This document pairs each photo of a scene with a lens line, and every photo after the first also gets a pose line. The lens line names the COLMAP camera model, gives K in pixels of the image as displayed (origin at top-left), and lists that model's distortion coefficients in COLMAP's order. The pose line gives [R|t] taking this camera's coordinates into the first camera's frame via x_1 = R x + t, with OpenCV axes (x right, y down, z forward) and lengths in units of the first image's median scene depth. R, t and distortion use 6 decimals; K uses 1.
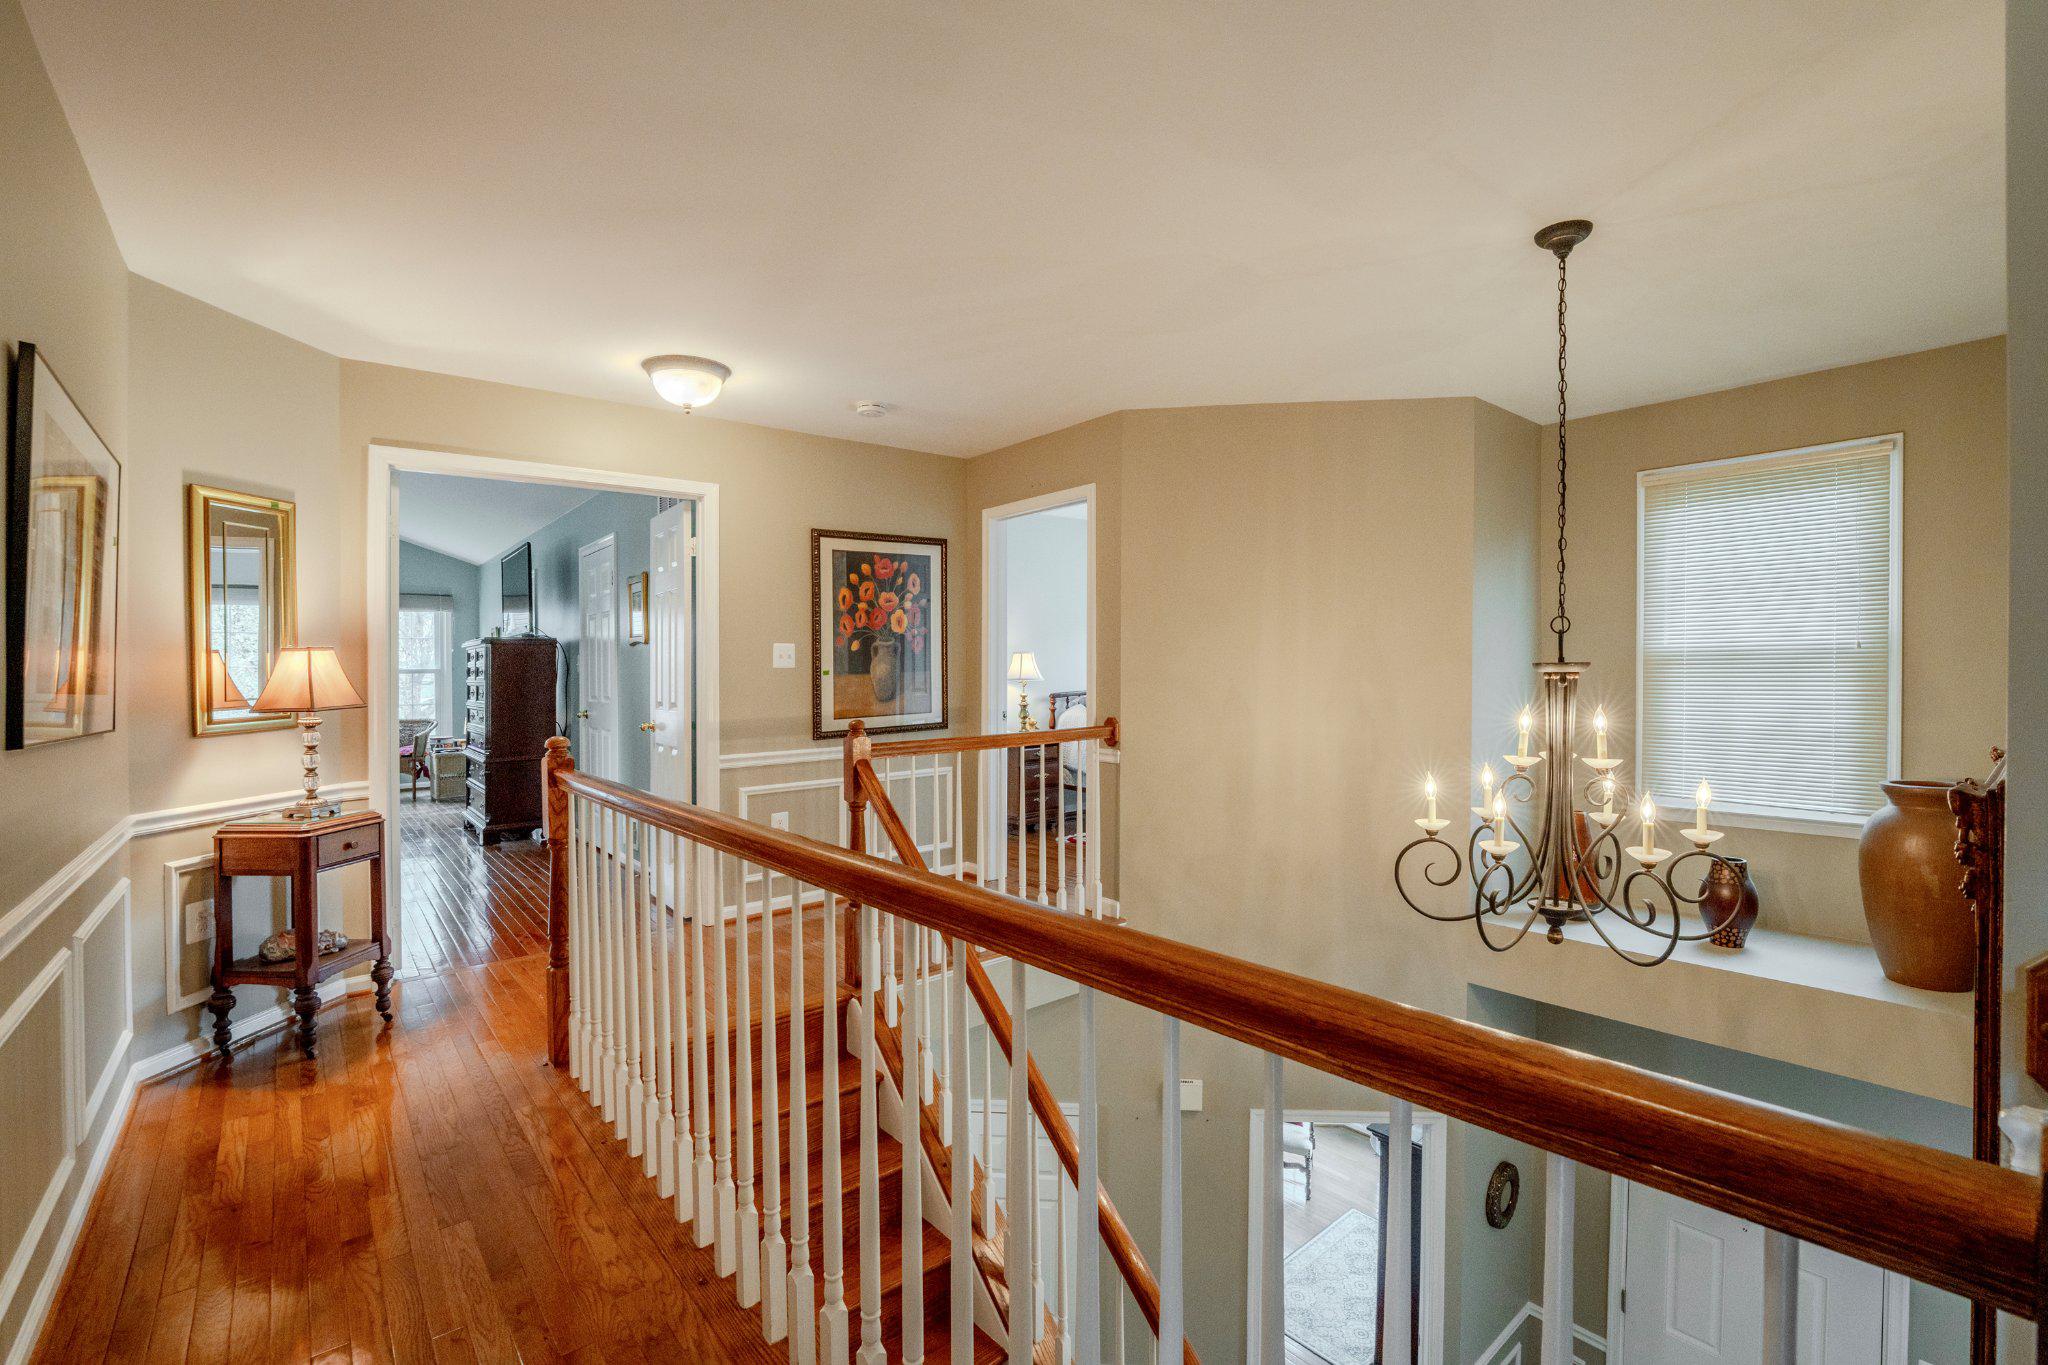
lens RADIAL K [[889.3, 0, 1024.0], [0, 889.3, 682.5], [0, 0, 1]] dist [0.000404, 0.000020]
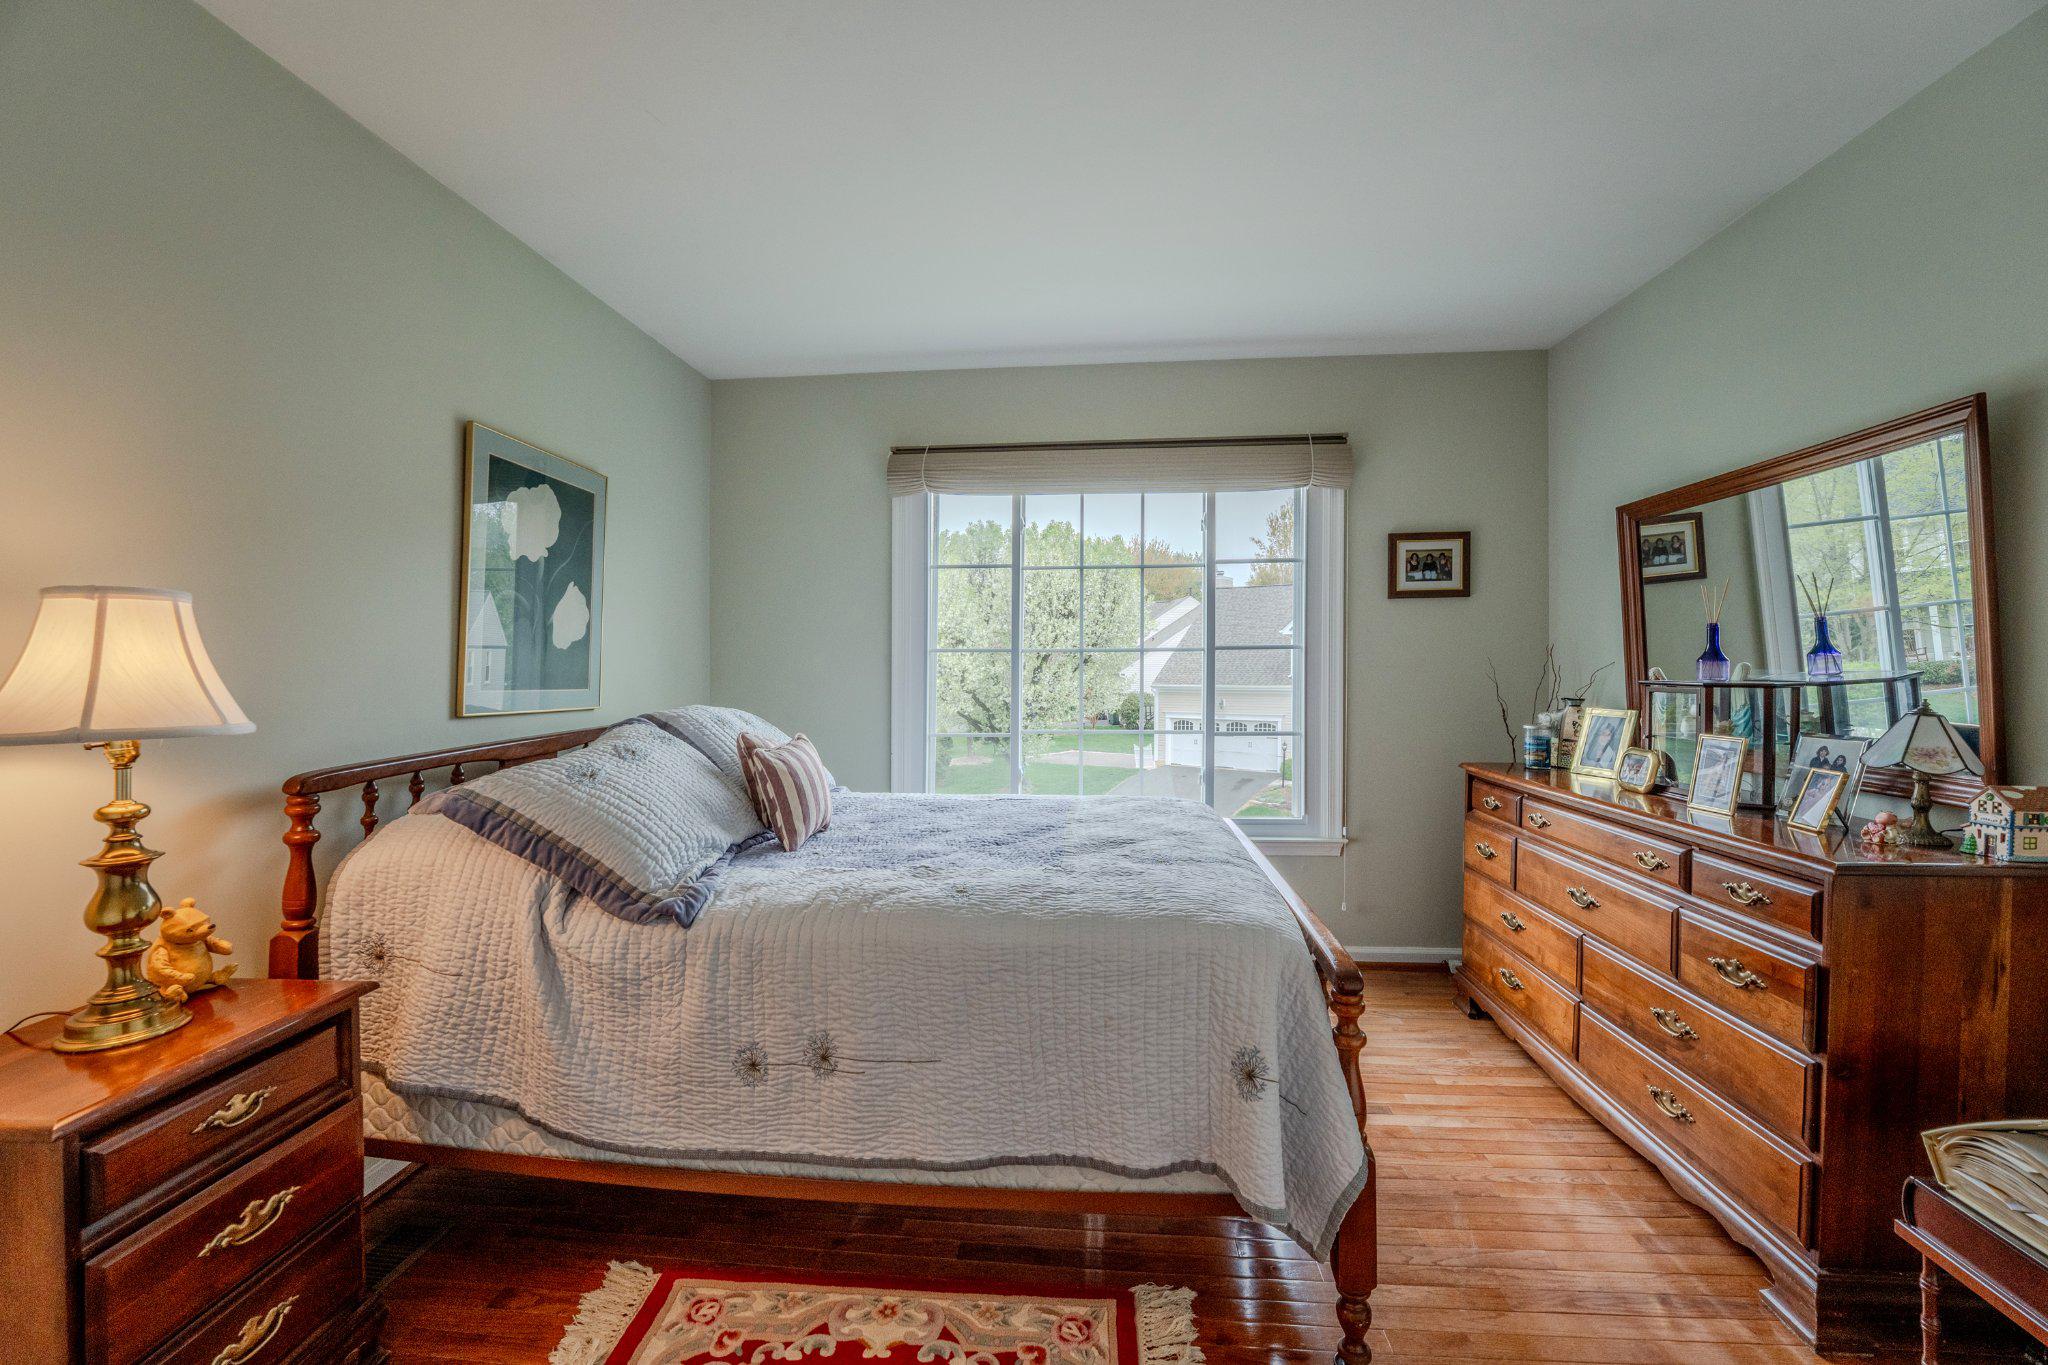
lens RADIAL K [[824.1, 0, 1012.3], [0, 824.1, 684.5], [0, 0, 1]] dist [-0.028037, -0.000041]
pose [[0.703532, -0.006125, 0.710638, 0.012770], [0.009979, 0.999949, -0.001262, -0.010953], [-0.710594, 0.007979, 0.703557, 0.704135]]
